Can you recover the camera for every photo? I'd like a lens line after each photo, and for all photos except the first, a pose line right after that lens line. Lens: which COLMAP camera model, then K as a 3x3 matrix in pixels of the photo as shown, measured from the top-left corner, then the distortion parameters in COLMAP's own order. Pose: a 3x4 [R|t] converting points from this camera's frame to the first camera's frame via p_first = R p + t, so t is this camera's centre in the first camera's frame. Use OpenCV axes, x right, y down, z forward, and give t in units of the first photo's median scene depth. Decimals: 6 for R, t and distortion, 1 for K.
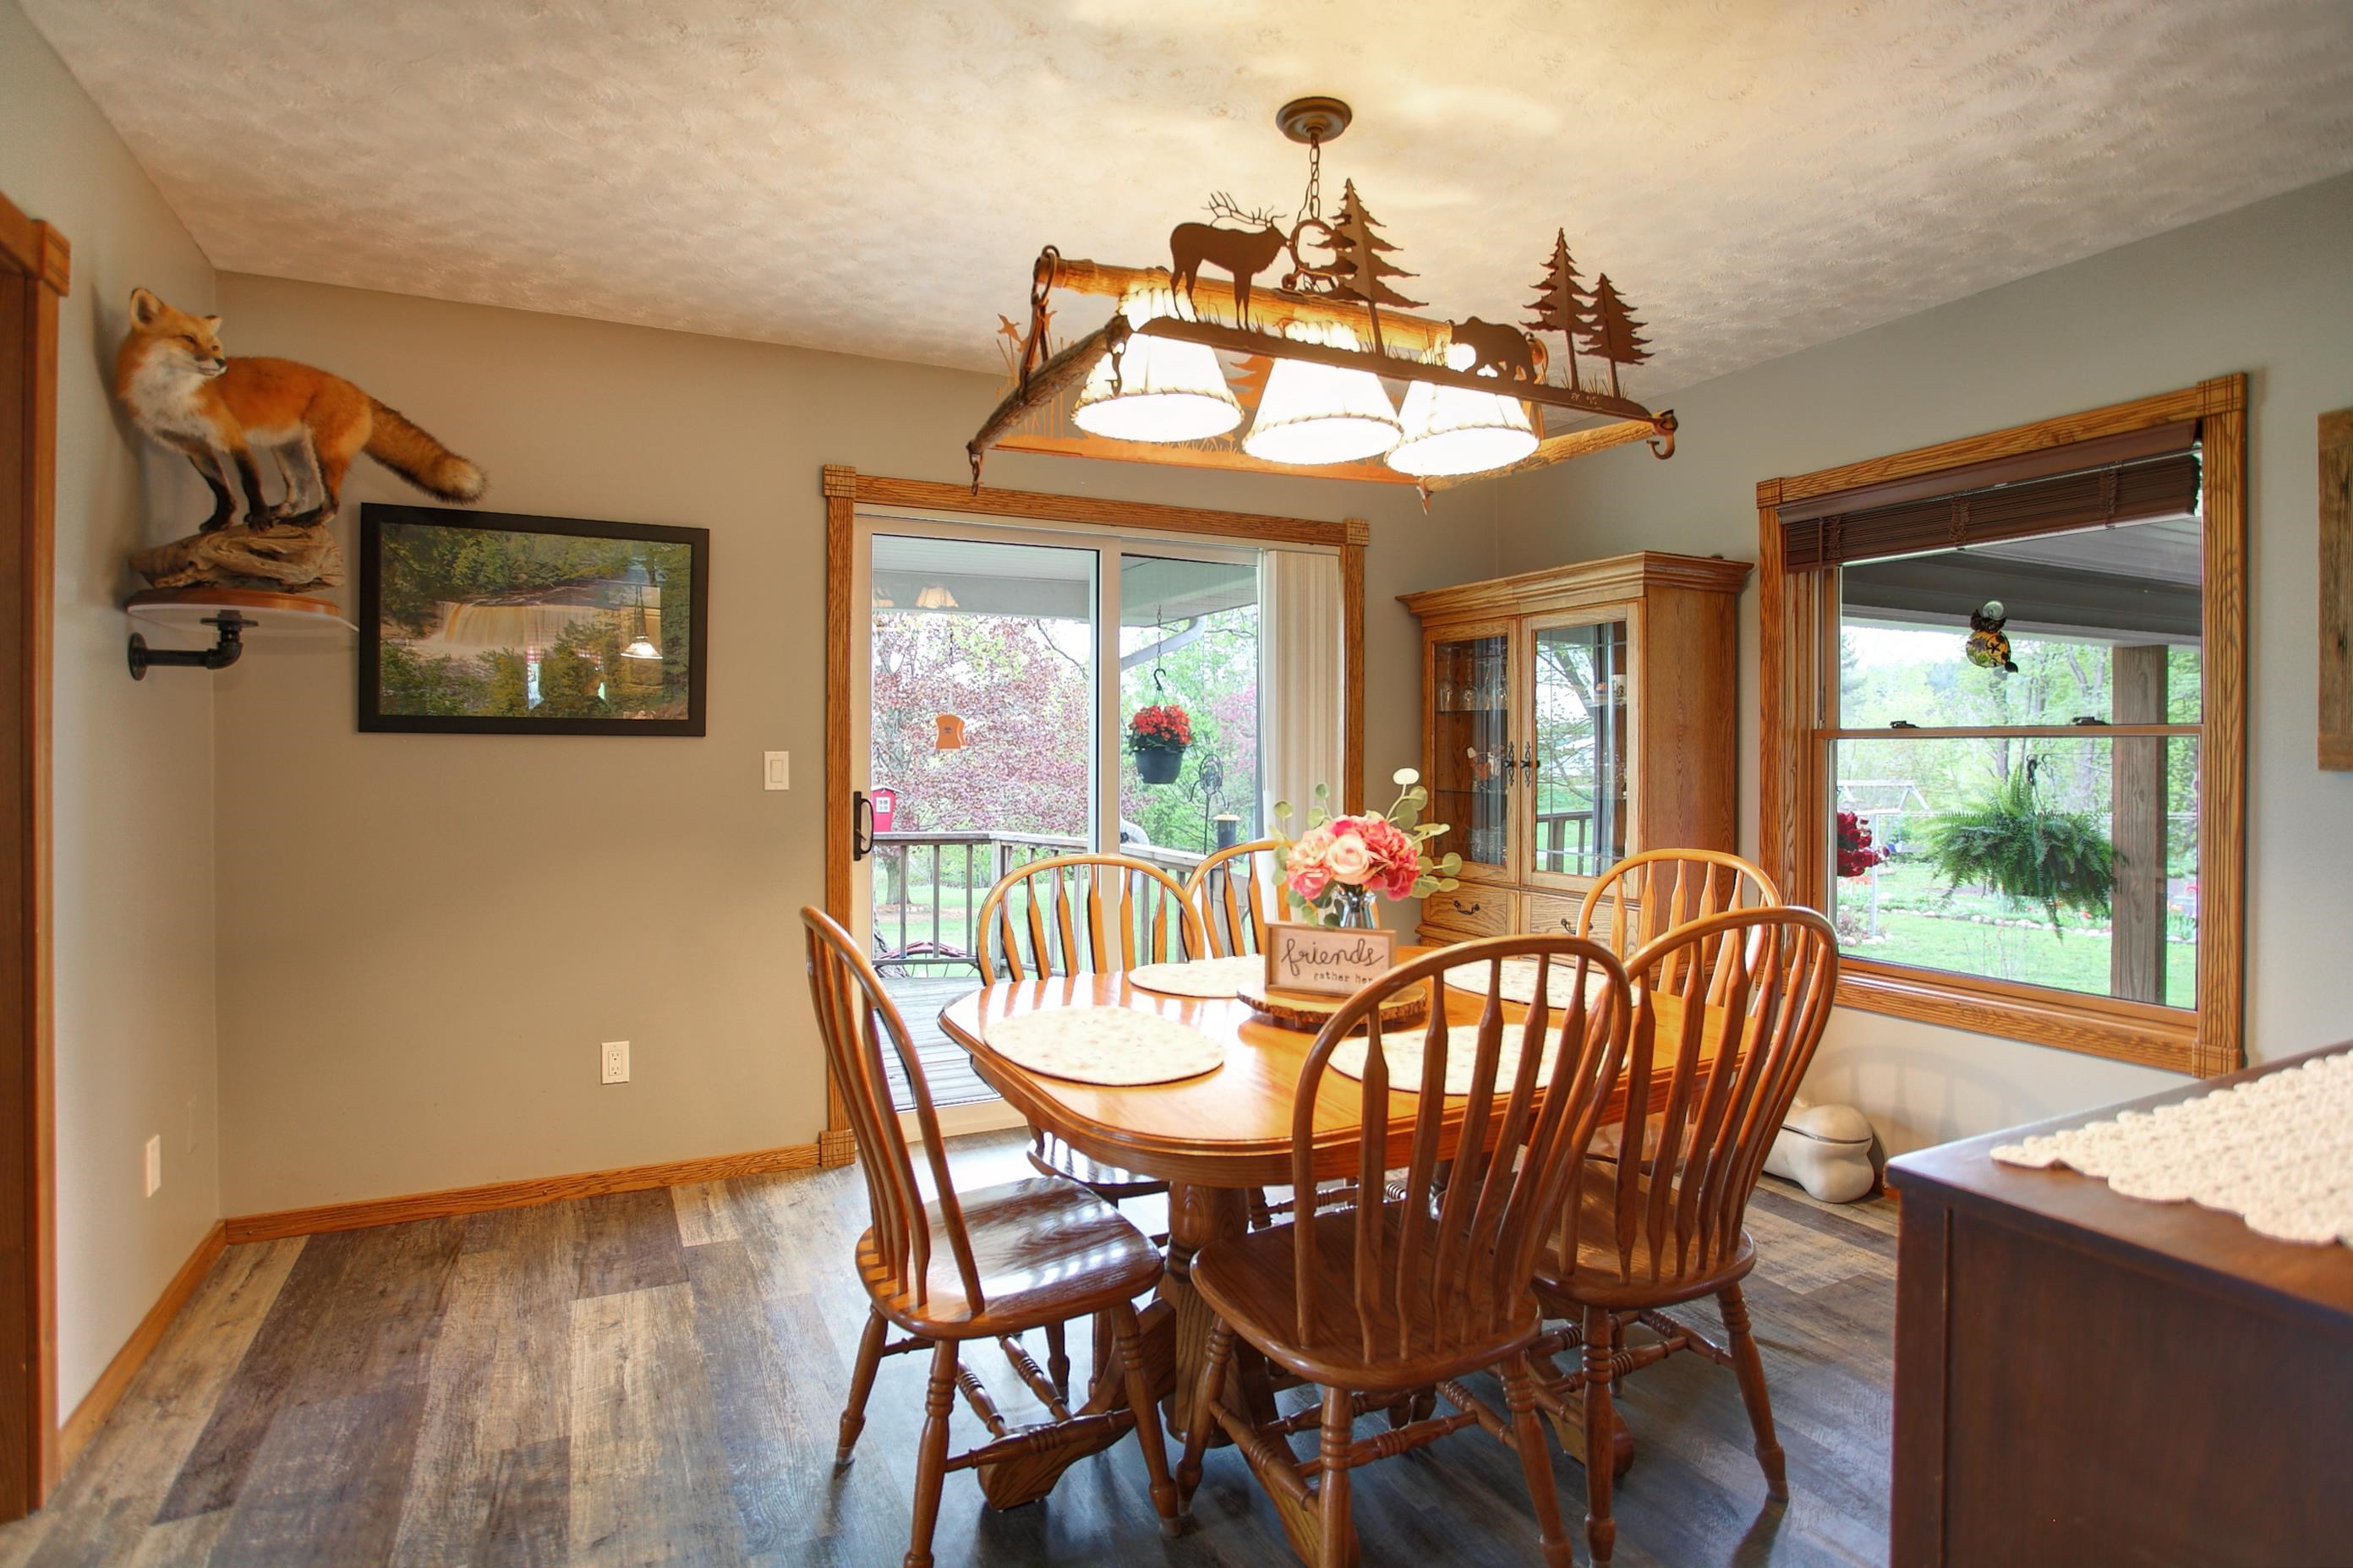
lens RADIAL K [[1171.8, 0, 1138.6], [0, 1171.8, 759.6], [0, 0, 1]] dist [-0.072744, 0.033491]
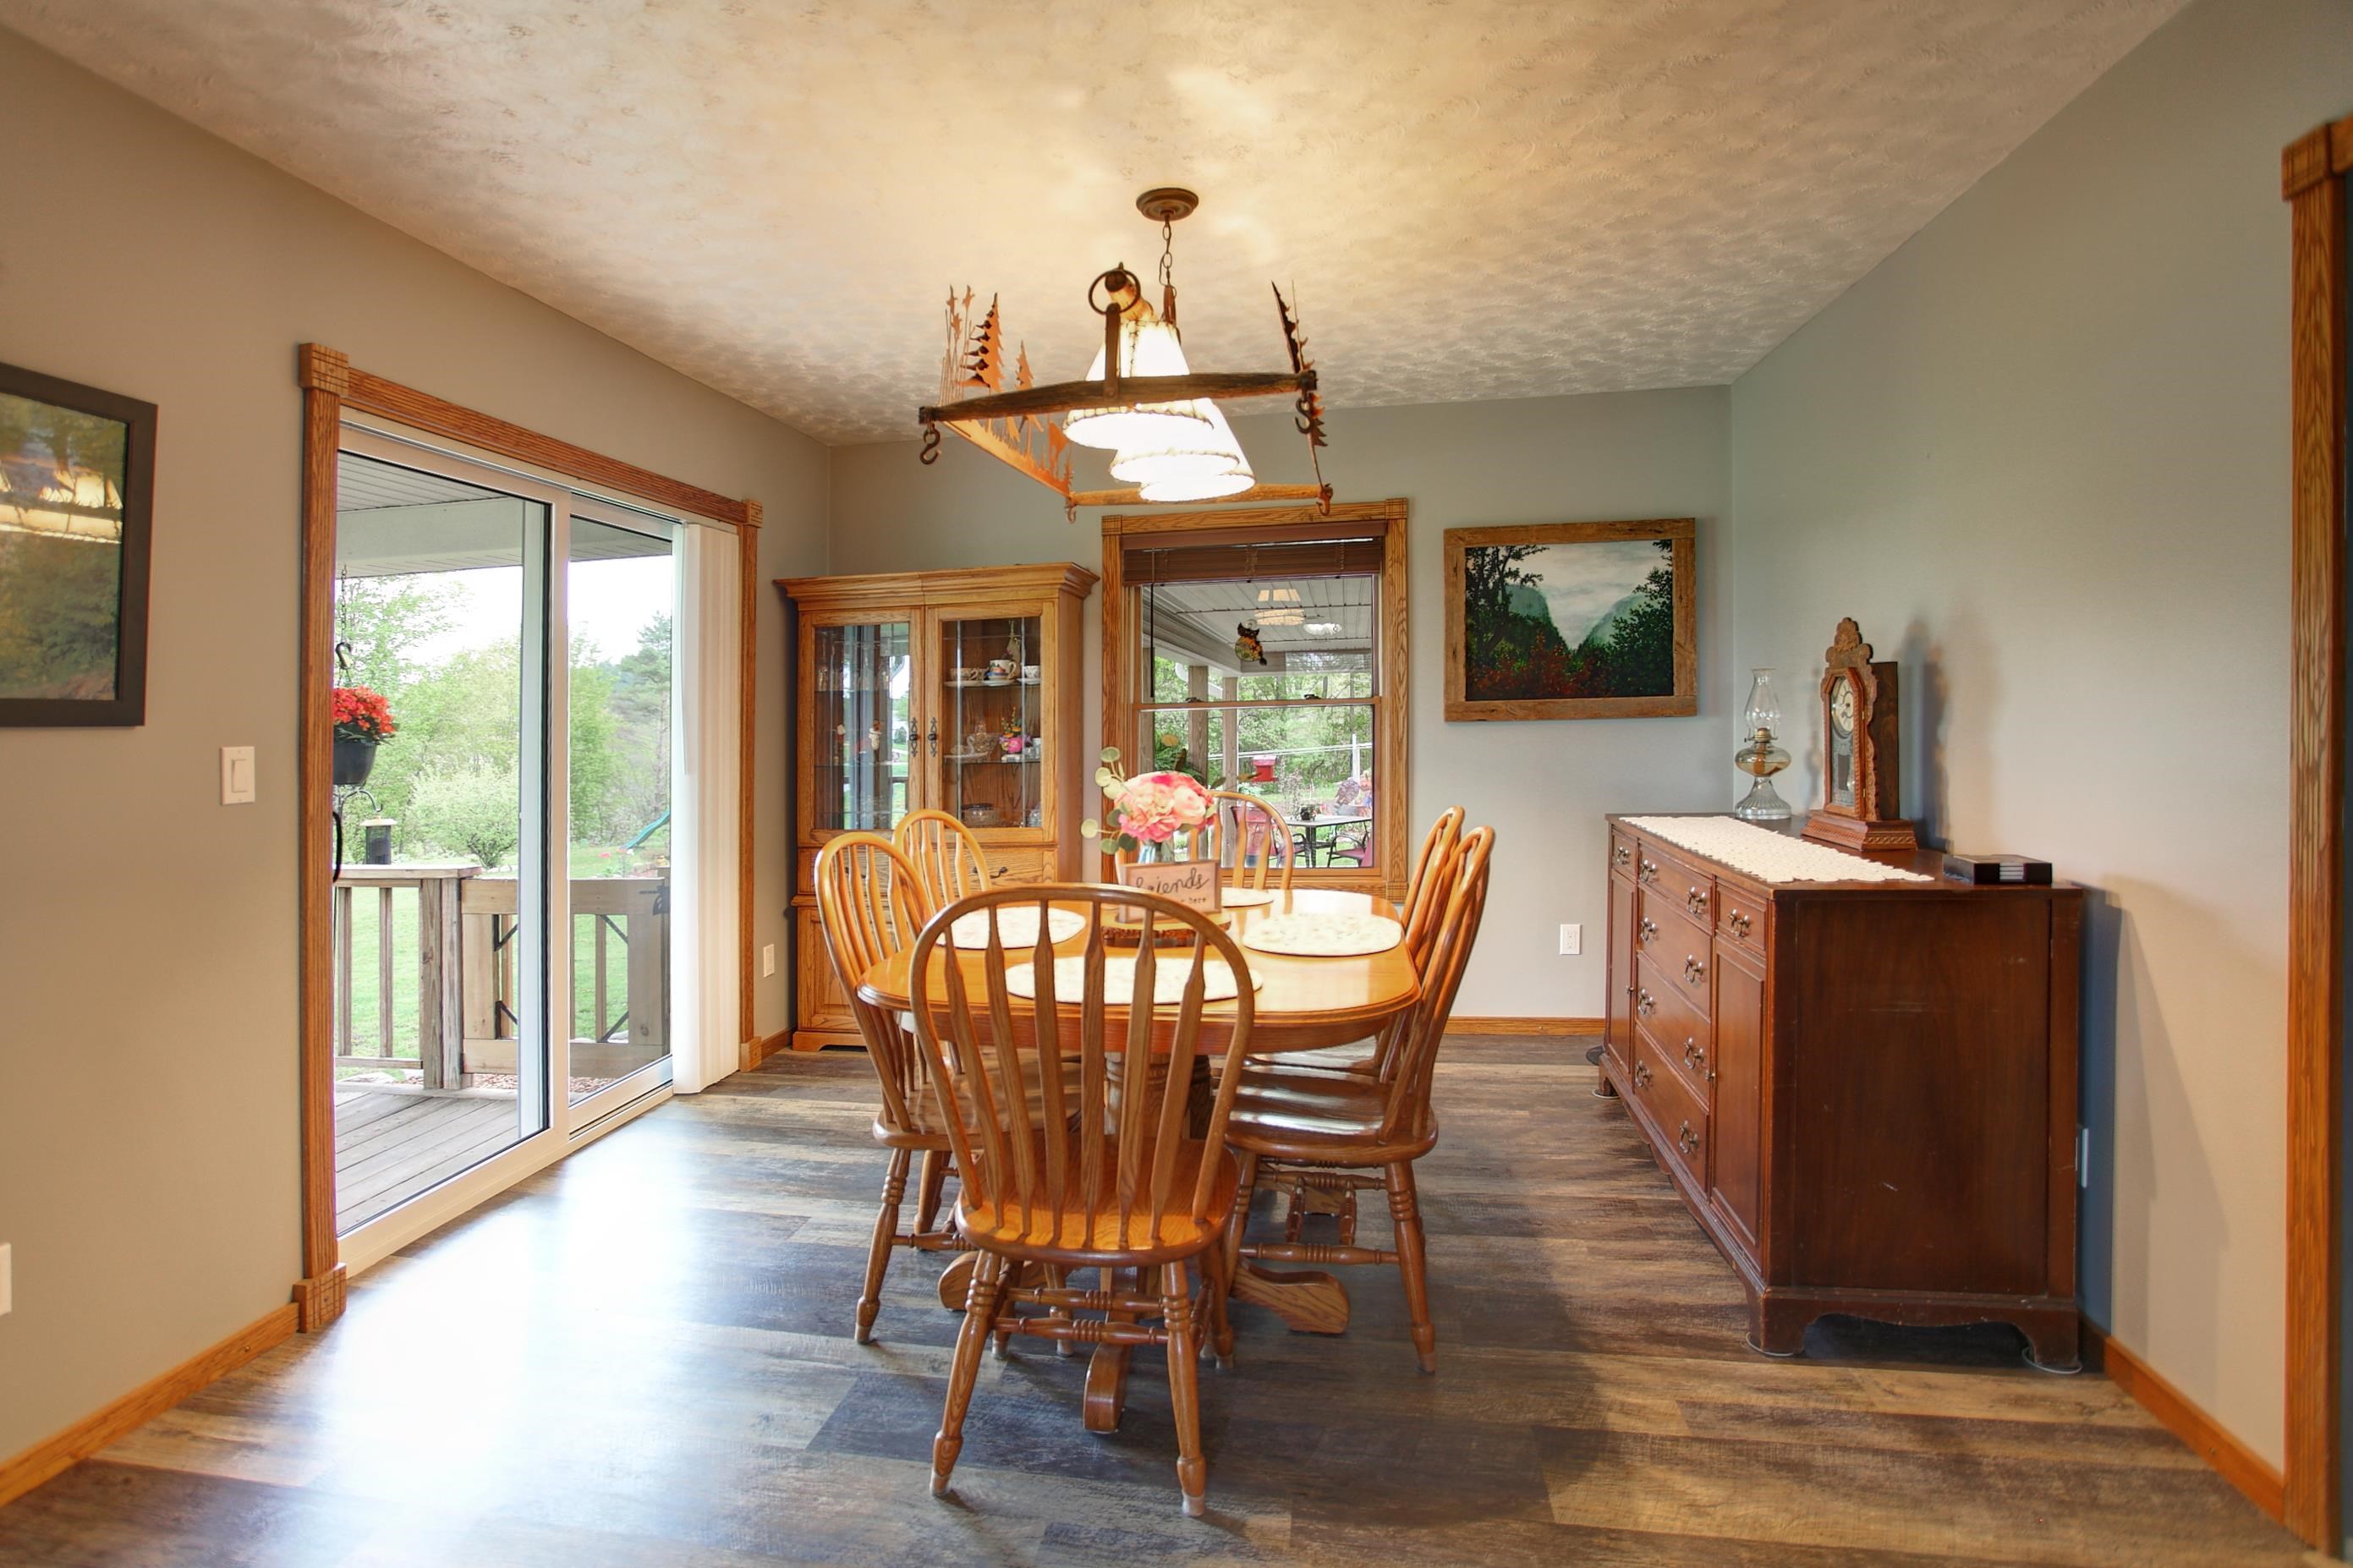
lens RADIAL K [[1182.2, 0, 1174.2], [0, 1182.2, 742.8], [0, 0, 1]] dist [-0.143901, 0.066587]
pose [[0.589529, -0.027458, 0.807281, -0.509971], [0.030752, 0.999460, 0.011537, 0.000146], [-0.807162, 0.018024, 0.590055, 0.174634]]
